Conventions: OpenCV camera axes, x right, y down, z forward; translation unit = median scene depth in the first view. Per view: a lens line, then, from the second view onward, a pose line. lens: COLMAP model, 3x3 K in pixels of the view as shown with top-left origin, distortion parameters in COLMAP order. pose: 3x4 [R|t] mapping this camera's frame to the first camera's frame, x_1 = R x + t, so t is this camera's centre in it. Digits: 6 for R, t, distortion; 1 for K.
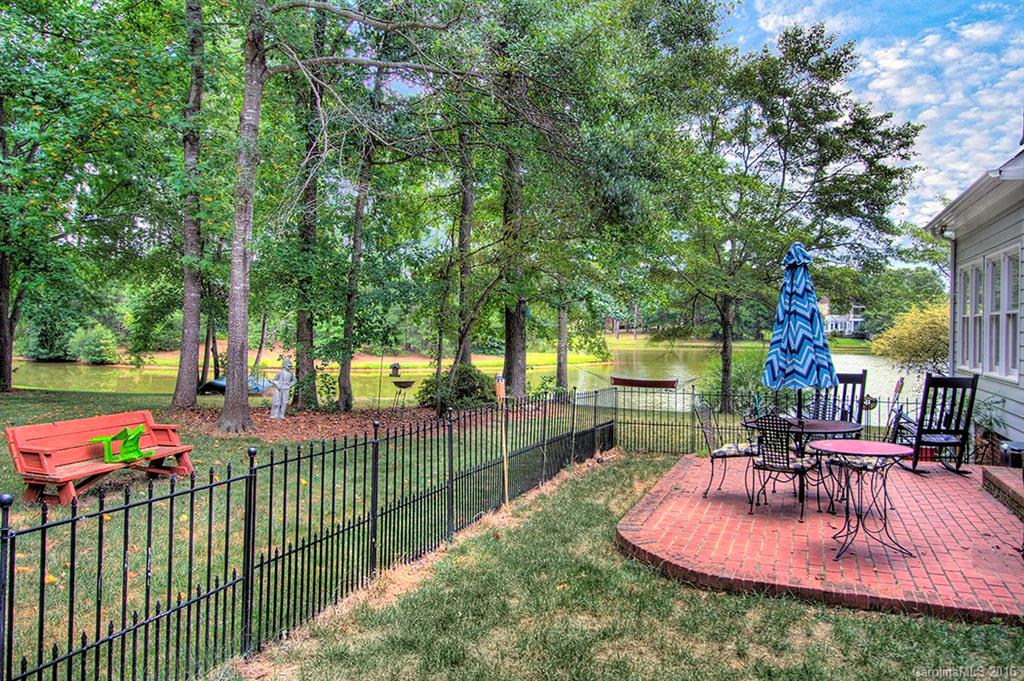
lens RADIAL K [[732.7, 0, 512.0], [0, 732.7, 340.5], [0, 0, 1]] dist [-0.003358, 0.002728]
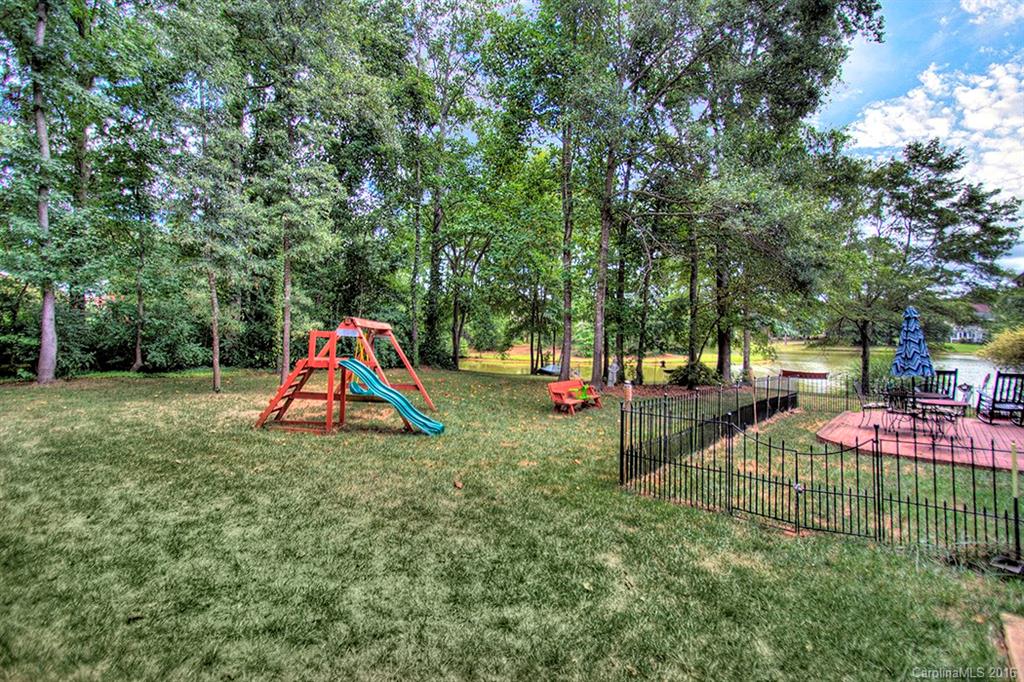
lens RADIAL K [[492.5, 0, 511.4], [0, 492.5, 332.6], [0, 0, 1]] dist [0.000229, 0.000180]
pose [[0.945132, -0.003698, -0.326669, -0.078055], [-0.003713, 0.999750, -0.022061, -0.008307], [0.326669, 0.022064, 0.944881, -0.239713]]
